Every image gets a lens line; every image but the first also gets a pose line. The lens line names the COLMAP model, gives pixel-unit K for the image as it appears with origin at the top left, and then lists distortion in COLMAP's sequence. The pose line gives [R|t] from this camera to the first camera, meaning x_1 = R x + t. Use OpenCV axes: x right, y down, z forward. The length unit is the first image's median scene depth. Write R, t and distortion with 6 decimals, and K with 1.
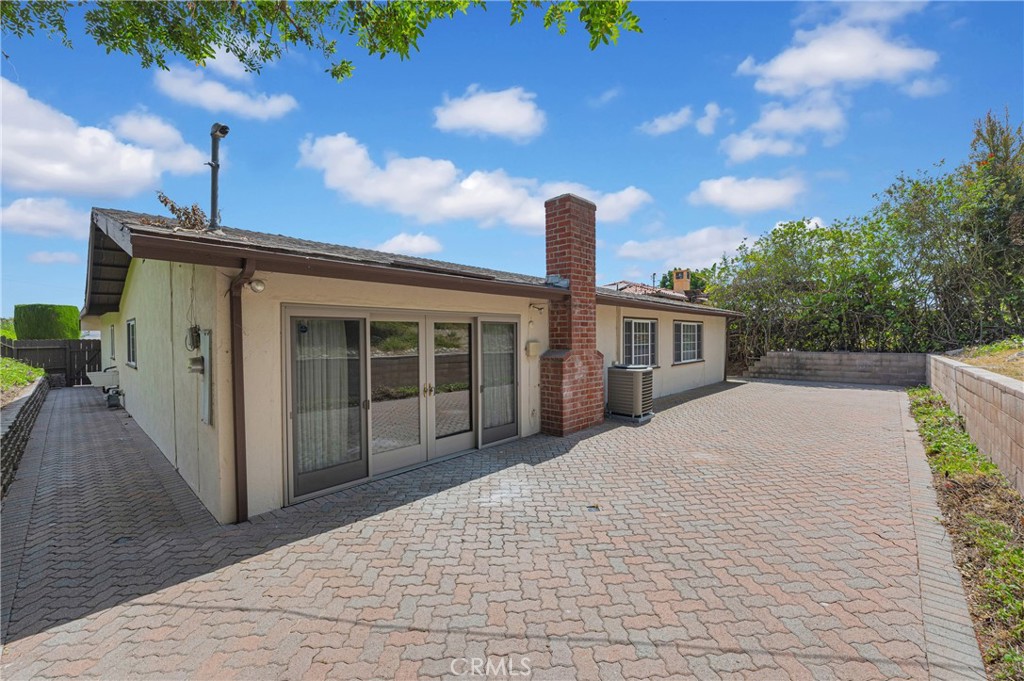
lens RADIAL K [[406.7, 0, 513.0], [0, 406.7, 343.2], [0, 0, 1]] dist [-0.000597, -0.000151]
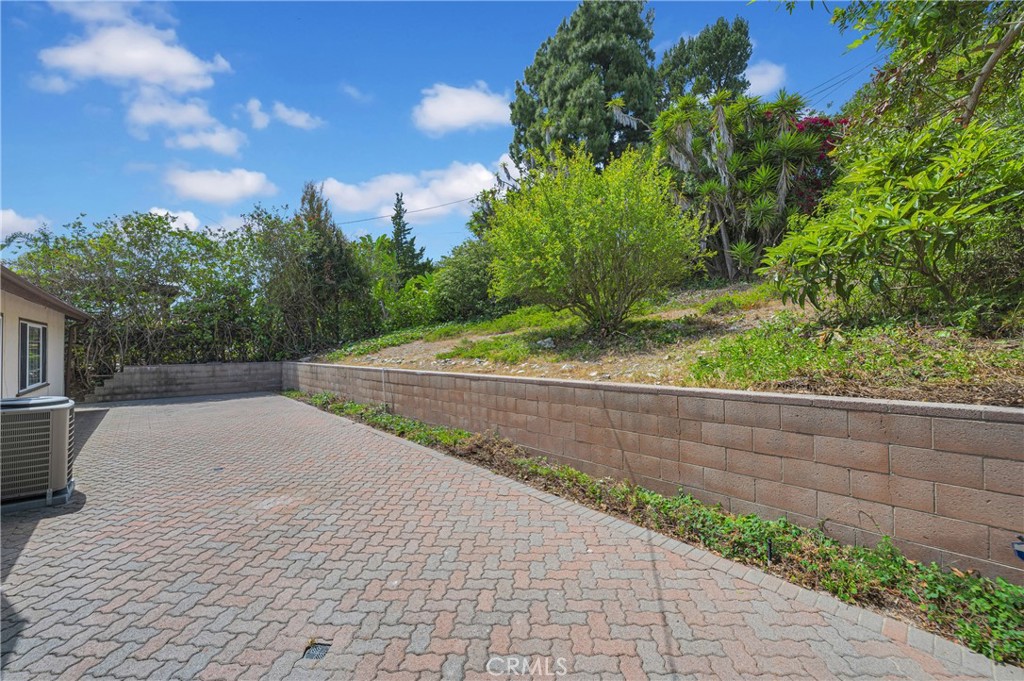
lens RADIAL K [[406.7, 0, 513.0], [0, 406.7, 343.2], [0, 0, 1]] dist [-0.000597, -0.000151]
pose [[0.109389, 0.010738, 0.993941, -0.090018], [0.019801, 0.999720, -0.012979, 0.000502], [-0.993802, 0.021100, 0.109146, 0.183321]]
